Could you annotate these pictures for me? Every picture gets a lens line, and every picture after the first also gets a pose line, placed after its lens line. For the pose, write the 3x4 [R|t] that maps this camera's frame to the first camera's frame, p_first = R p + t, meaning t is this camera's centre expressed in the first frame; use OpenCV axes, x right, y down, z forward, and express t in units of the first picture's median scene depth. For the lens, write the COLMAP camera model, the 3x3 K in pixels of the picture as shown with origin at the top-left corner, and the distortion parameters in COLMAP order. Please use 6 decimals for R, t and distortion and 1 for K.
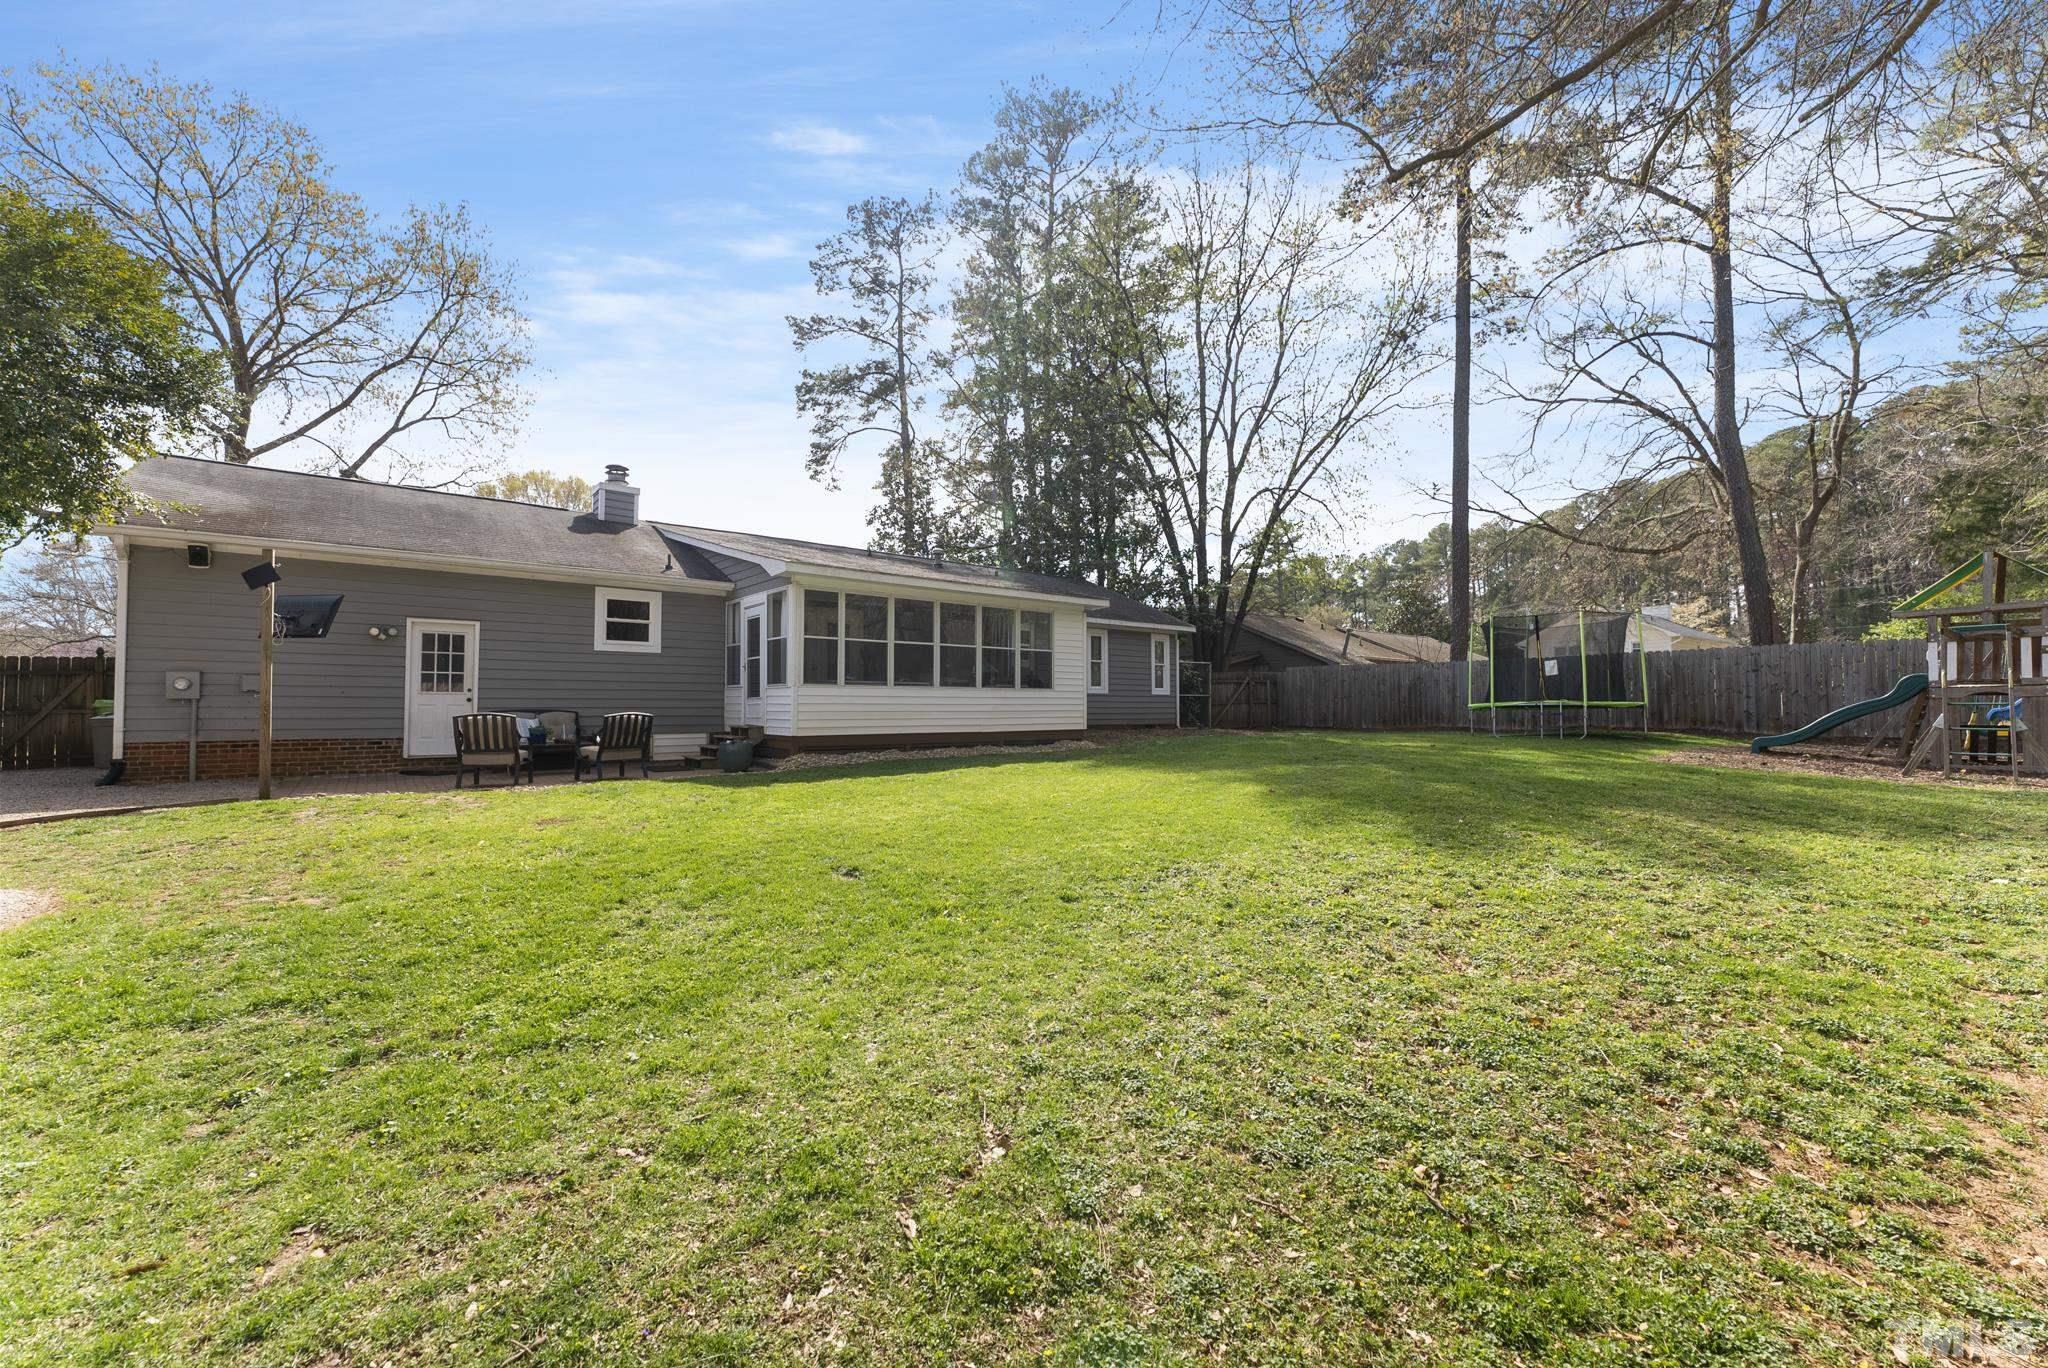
lens RADIAL K [[819.0, 0, 1015.9], [0, 819.0, 683.3], [0, 0, 1]] dist [-0.002043, -0.000190]
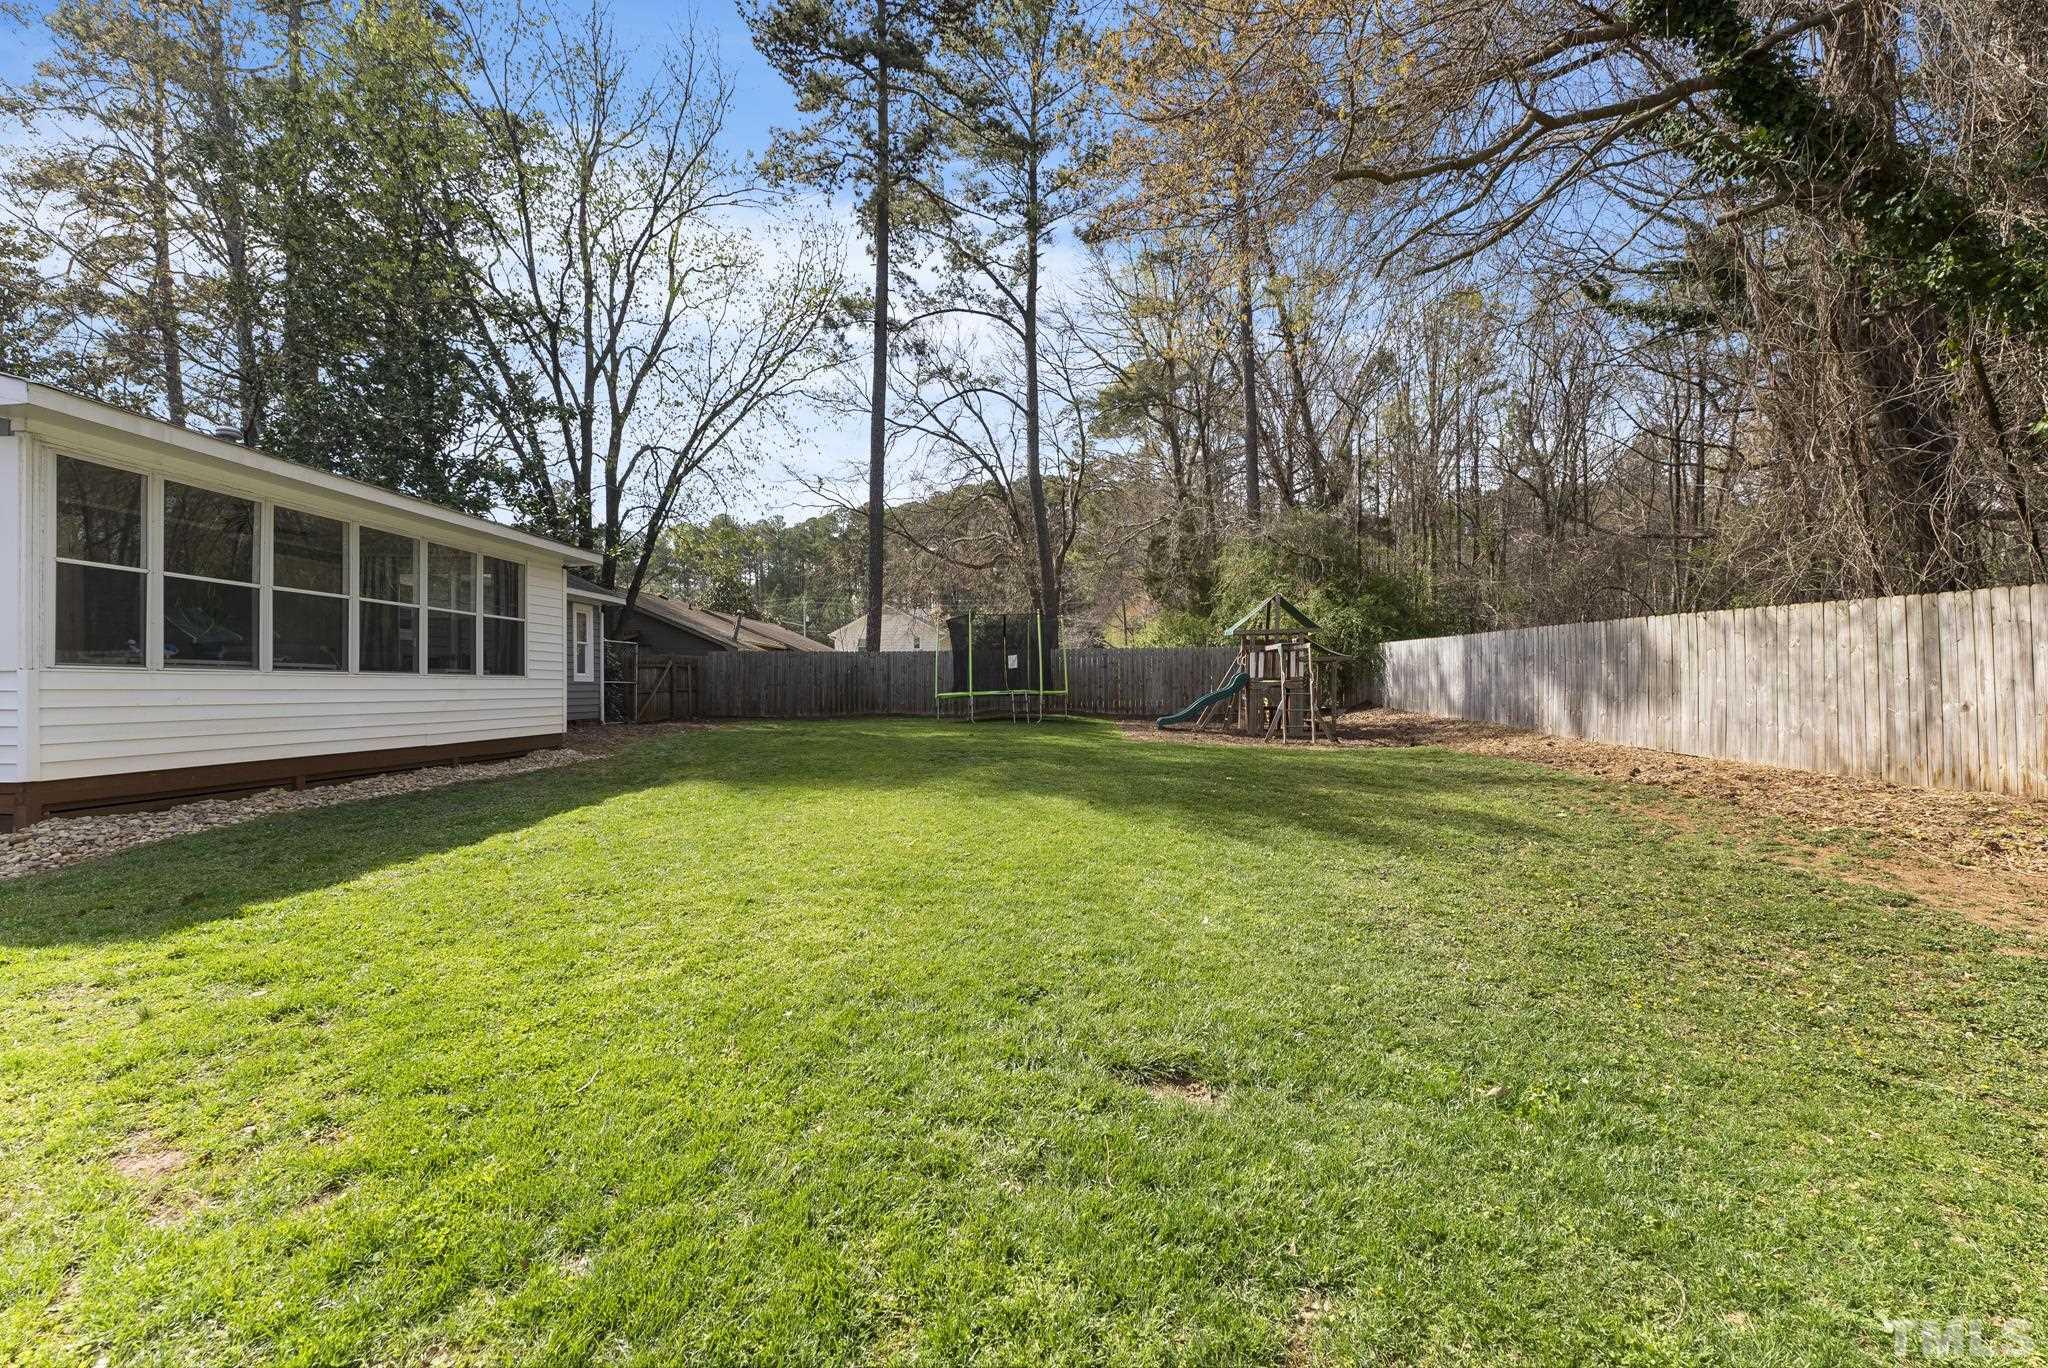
lens RADIAL K [[819.0, 0, 1015.9], [0, 819.0, 683.3], [0, 0, 1]] dist [-0.002043, -0.000190]
pose [[0.649809, 0.002171, 0.760094, -0.131285], [-0.019119, 0.999726, 0.013489, -0.002588], [-0.759857, -0.023297, 0.649673, 0.156799]]
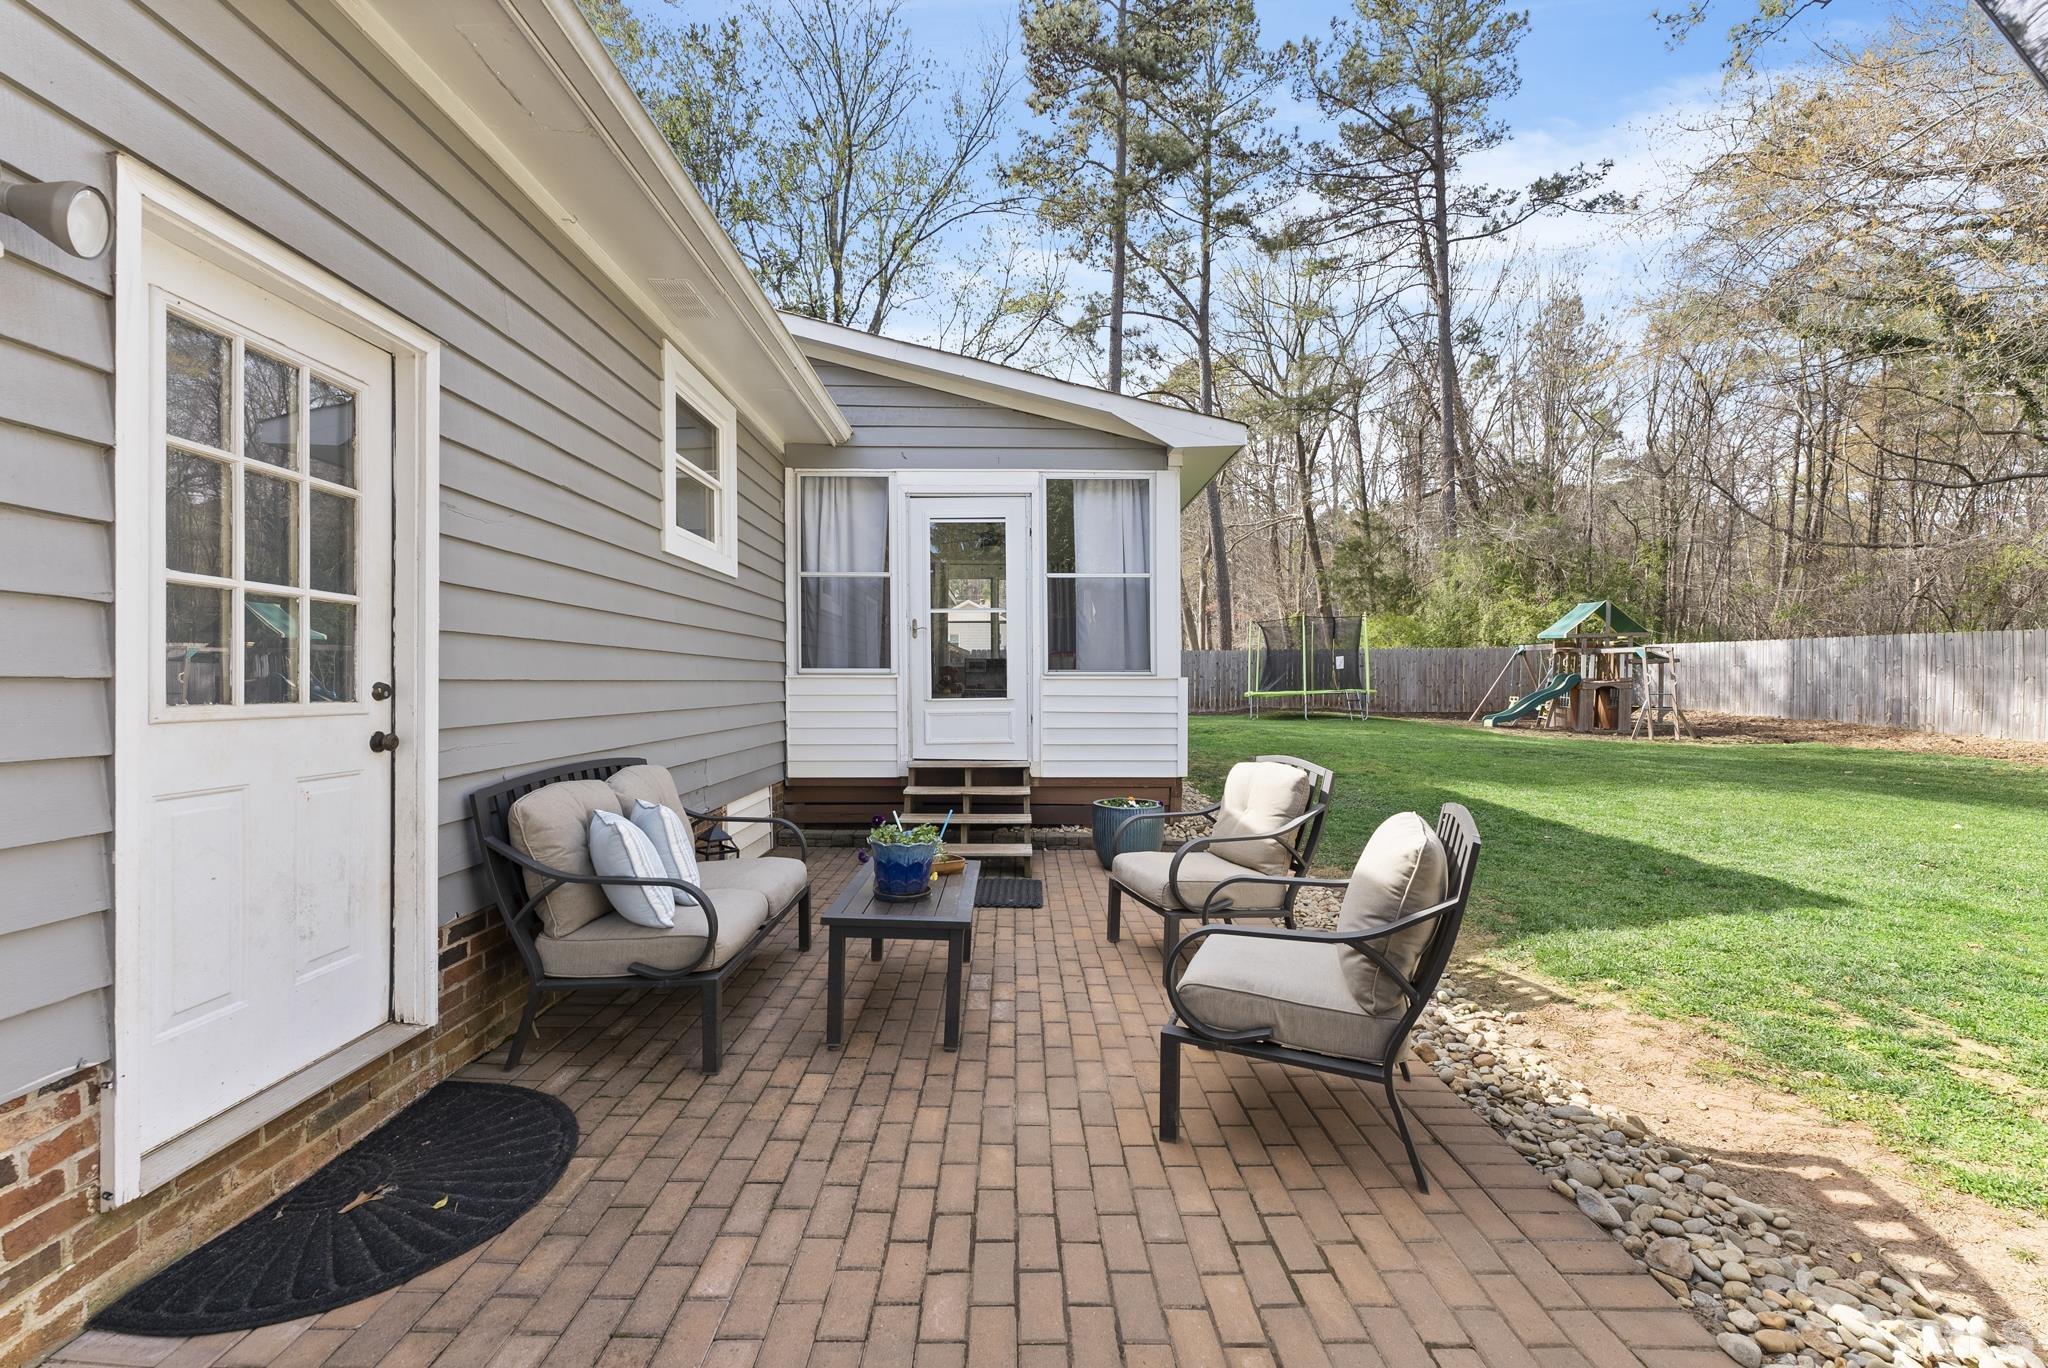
lens RADIAL K [[819.0, 0, 1015.9], [0, 819.0, 683.3], [0, 0, 1]] dist [-0.002043, -0.000190]
pose [[0.641467, -0.000493, 0.767150, -0.362870], [-0.020983, 0.999614, 0.018187, -0.000103], [-0.766863, -0.027764, 0.641209, 0.385256]]
